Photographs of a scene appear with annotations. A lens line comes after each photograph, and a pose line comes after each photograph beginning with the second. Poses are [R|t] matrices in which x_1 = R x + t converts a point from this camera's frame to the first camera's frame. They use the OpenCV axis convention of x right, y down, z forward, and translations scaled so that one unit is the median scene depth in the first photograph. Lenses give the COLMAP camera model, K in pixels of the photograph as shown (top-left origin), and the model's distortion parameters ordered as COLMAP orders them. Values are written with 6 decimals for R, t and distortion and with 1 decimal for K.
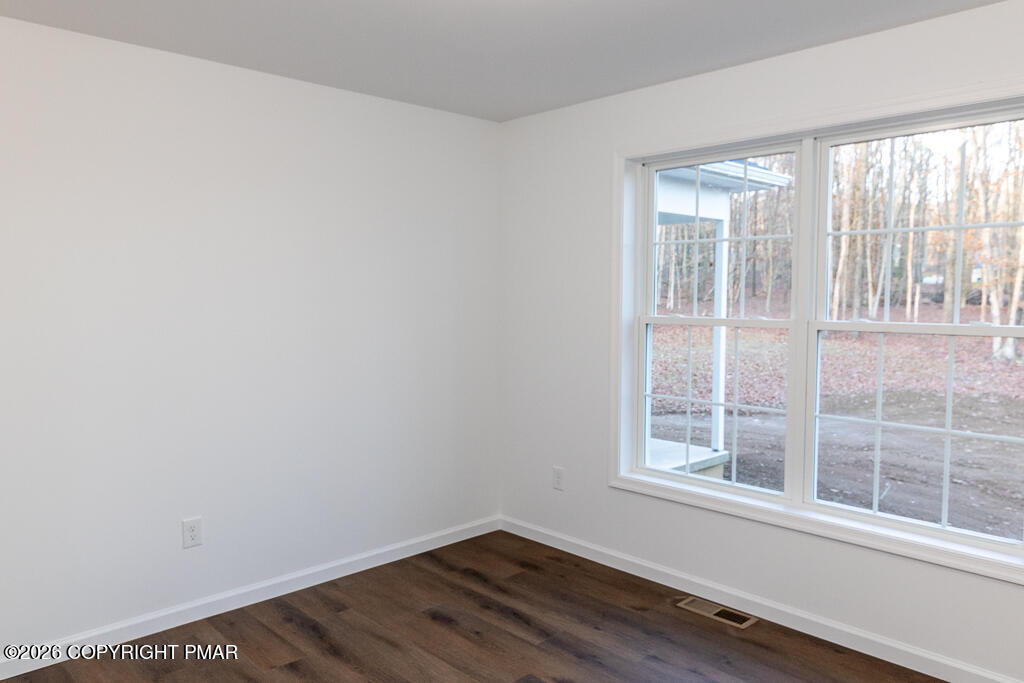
lens RADIAL K [[732.3, 0, 512.1], [0, 732.3, 342.0], [0, 0, 1]] dist [0.000083, 0.005048]
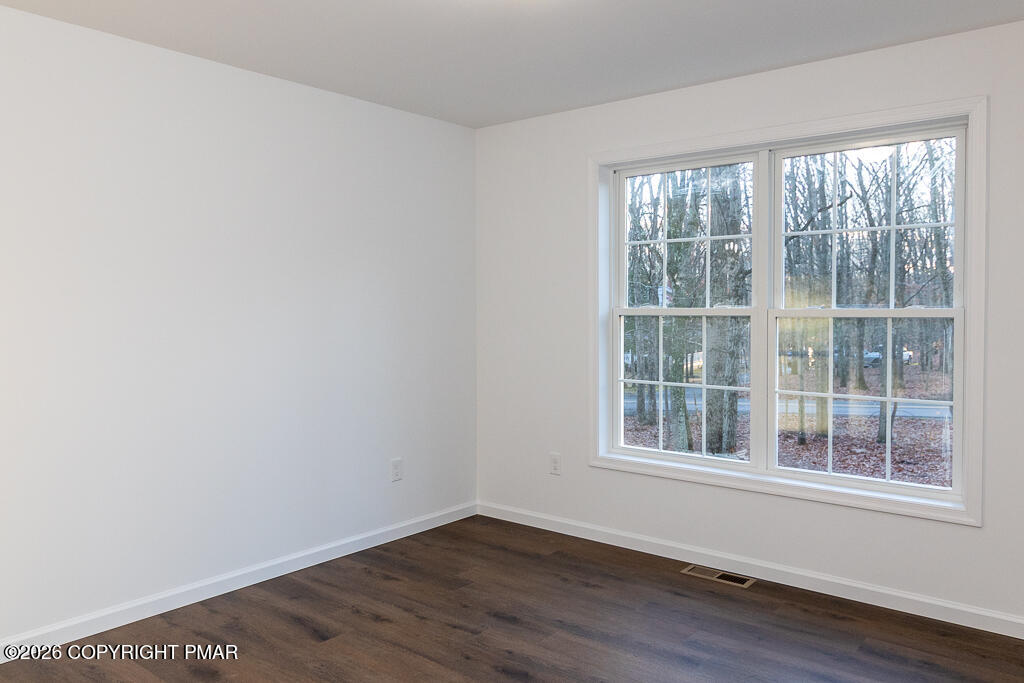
lens RADIAL K [[586.6, 0, 510.8], [0, 586.6, 335.5], [0, 0, 1]] dist [0.003703, 0.001786]
pose [[0.970811, -0.034659, 0.237330, -0.194181], [0.033165, 0.999397, 0.010283, -0.011291], [-0.237543, -0.002112, 0.971375, 0.189862]]
